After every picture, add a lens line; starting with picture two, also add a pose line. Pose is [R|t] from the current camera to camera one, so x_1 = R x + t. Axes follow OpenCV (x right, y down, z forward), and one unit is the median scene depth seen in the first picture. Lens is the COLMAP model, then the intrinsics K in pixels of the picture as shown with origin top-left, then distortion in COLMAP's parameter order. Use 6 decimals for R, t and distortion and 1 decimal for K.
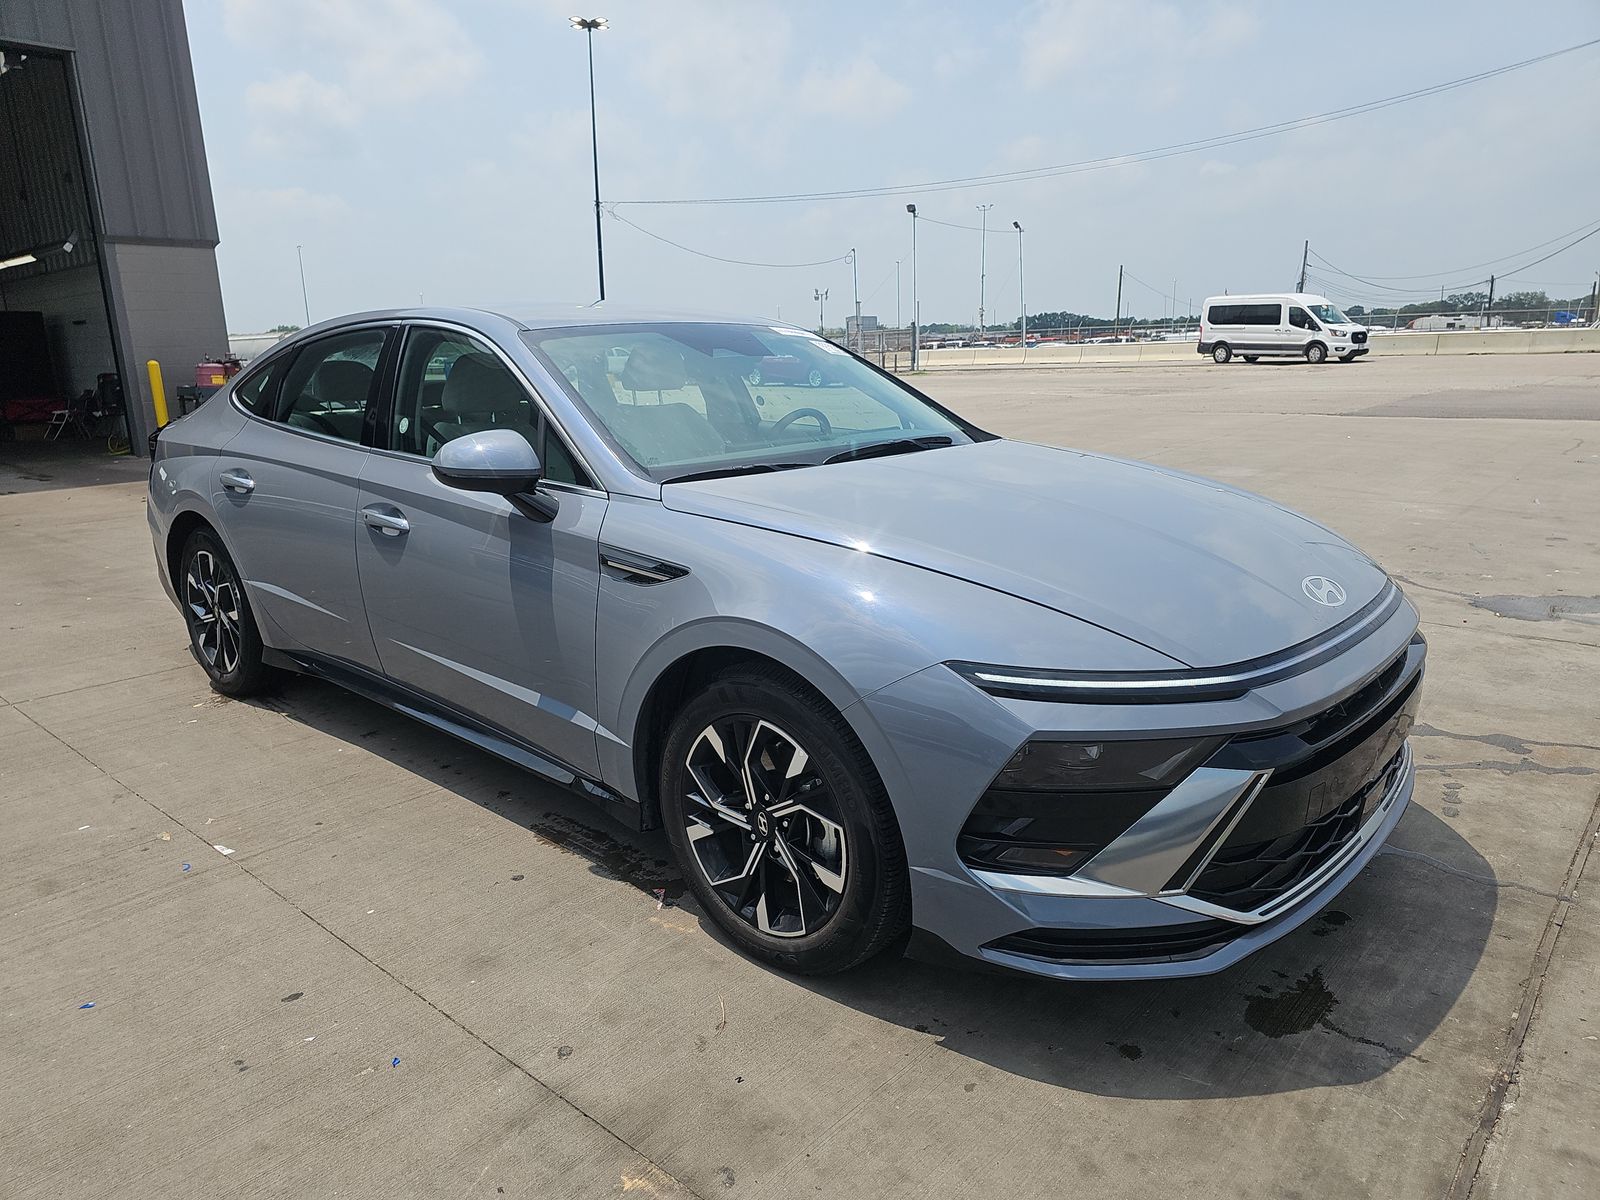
lens RADIAL K [[1067.5, 0, 796.1], [0, 1067.5, 597.6], [0, 0, 1]] dist [0.022307, -0.002858]
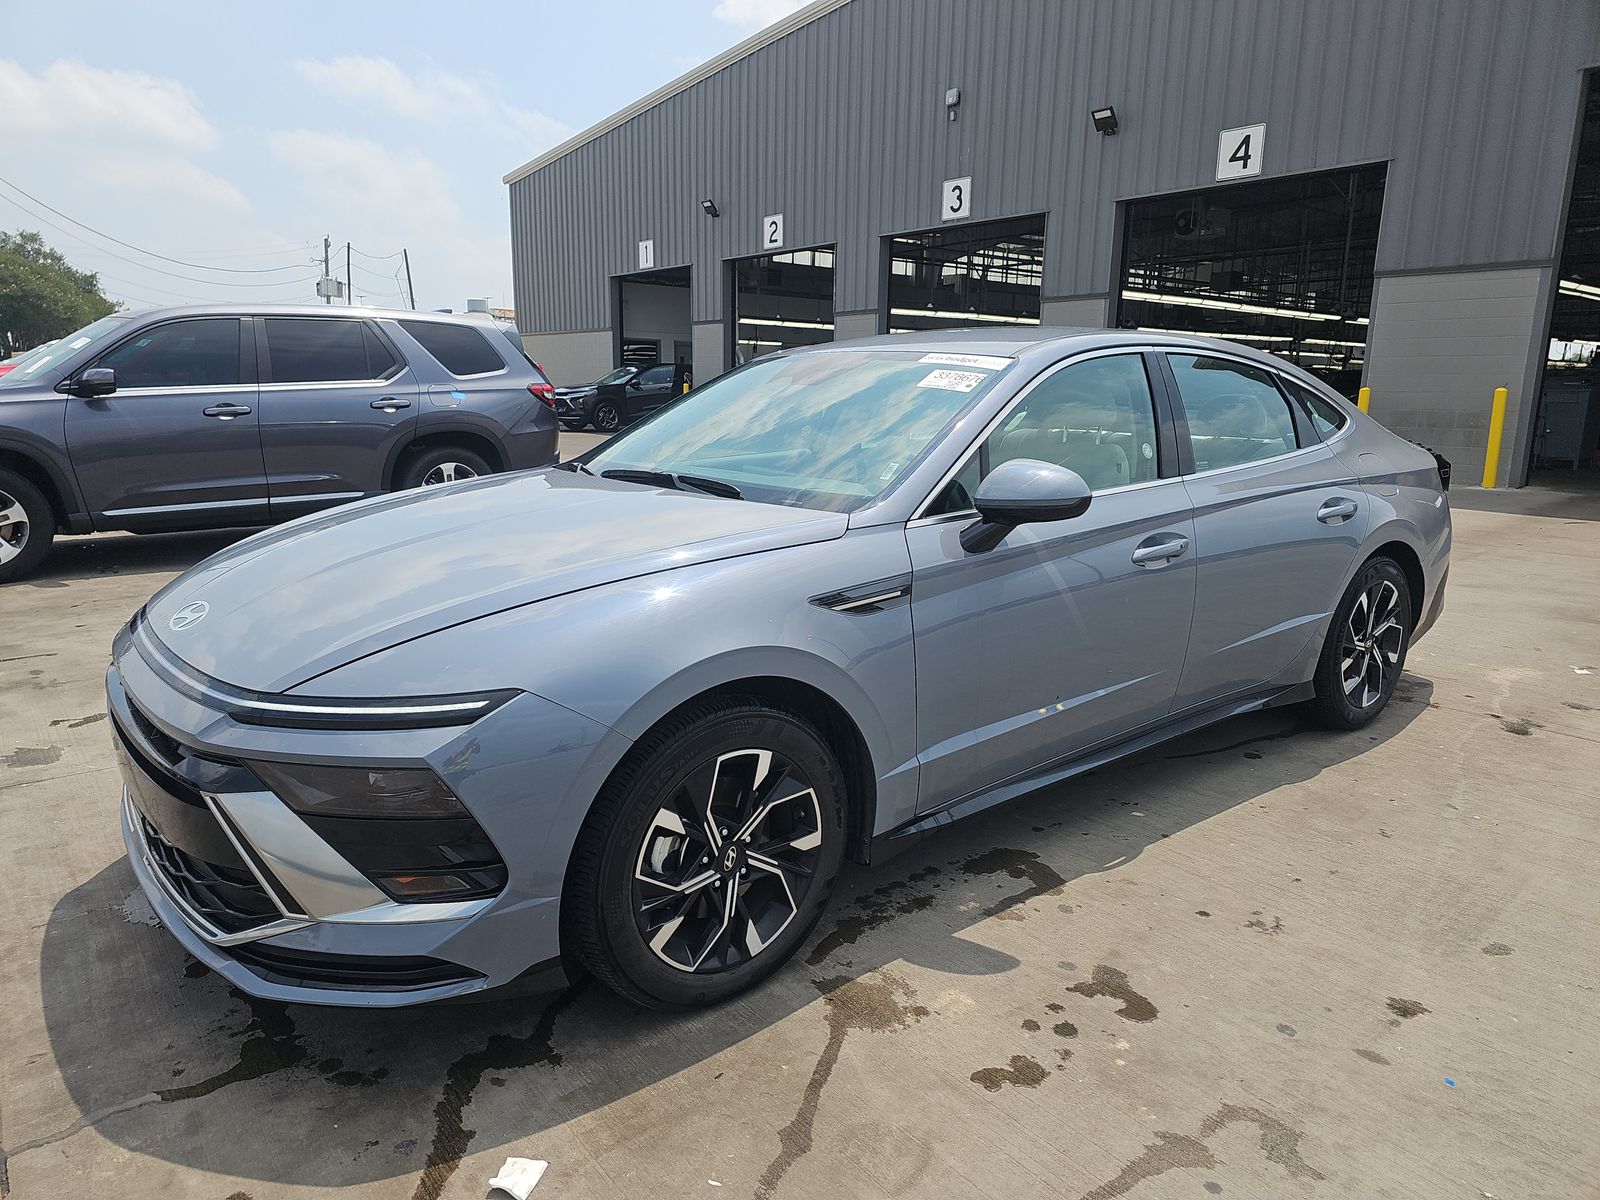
lens RADIAL K [[1067.5, 0, 784.0], [0, 1067.5, 603.3], [0, 0, 1]] dist [0.022307, -0.002858]
pose [[-0.186468, 0.221253, -0.957224, 1.395214], [-0.233461, 0.936425, 0.261924, -0.427669], [0.954320, 0.272315, -0.122959, 1.701618]]
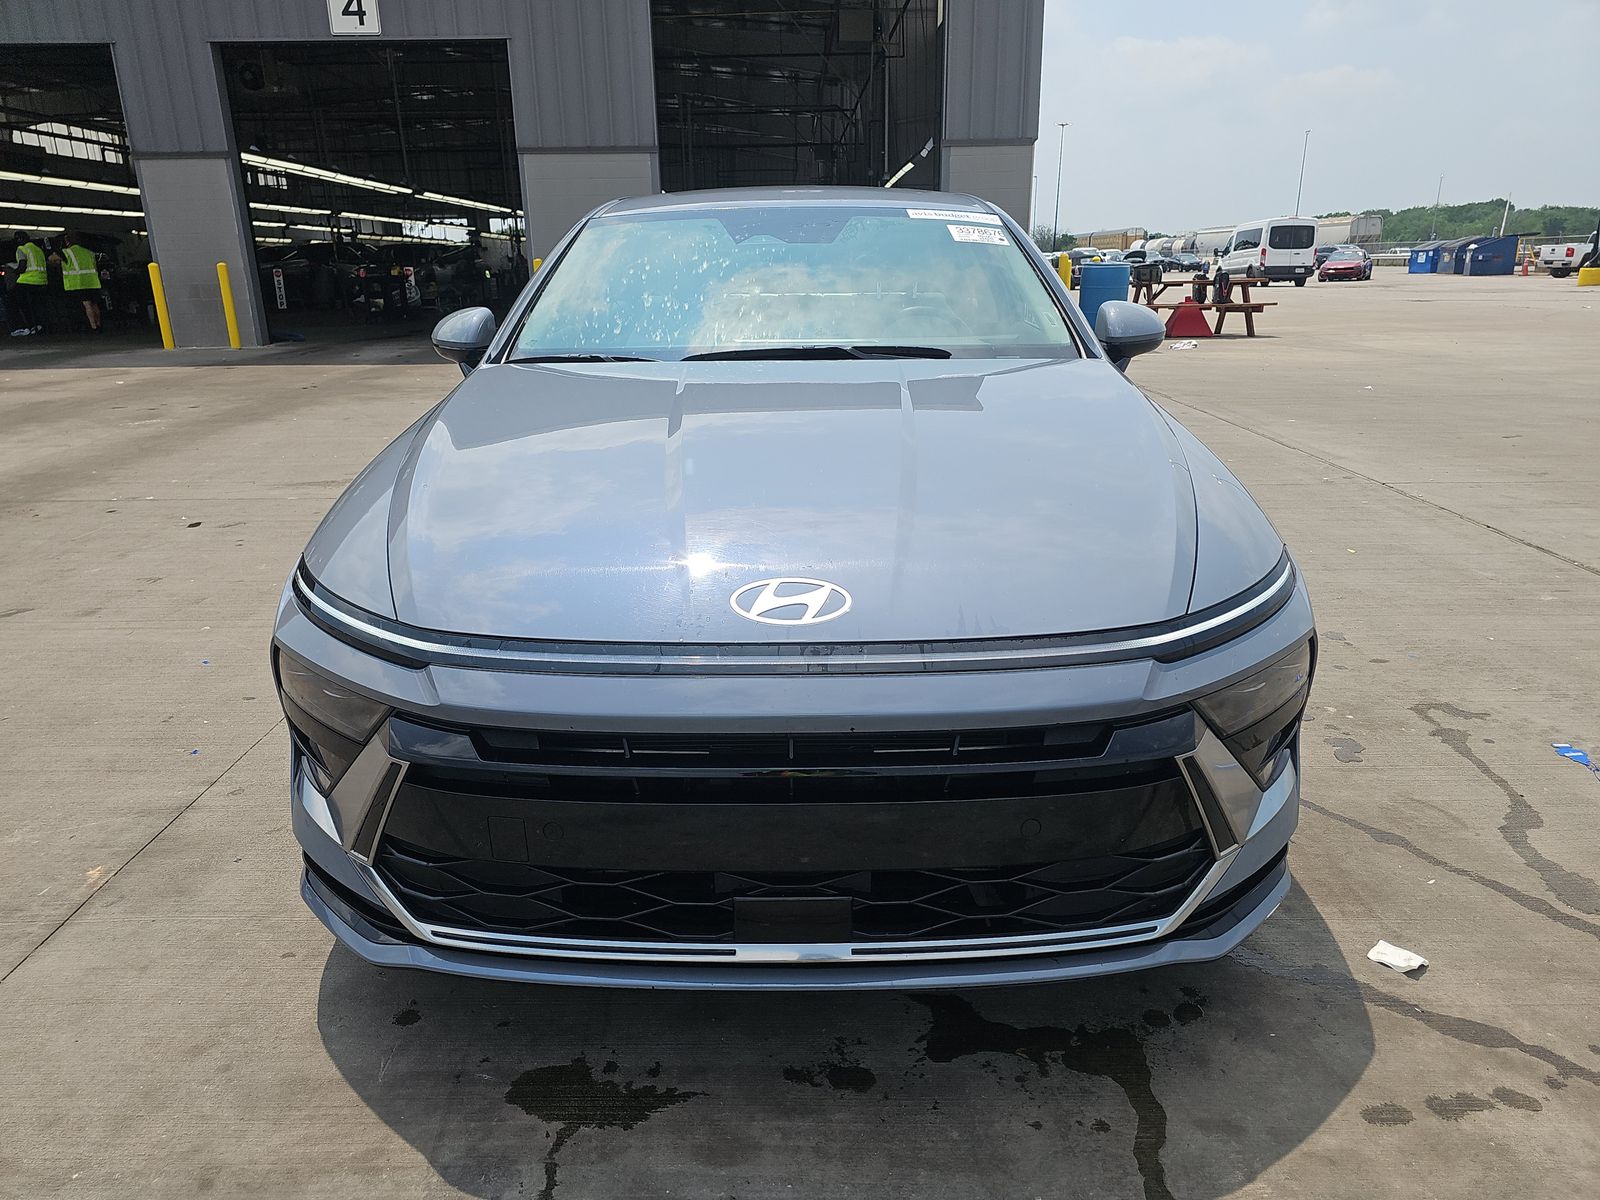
lens RADIAL K [[1067.5, 0, 795.5], [0, 1067.5, 599.0], [0, 0, 1]] dist [0.022307, -0.002858]
pose [[0.659756, 0.241939, -0.711468, 0.995347], [-0.174466, 0.970202, 0.168138, -0.124087], [0.730947, 0.013196, 0.682306, 0.554229]]
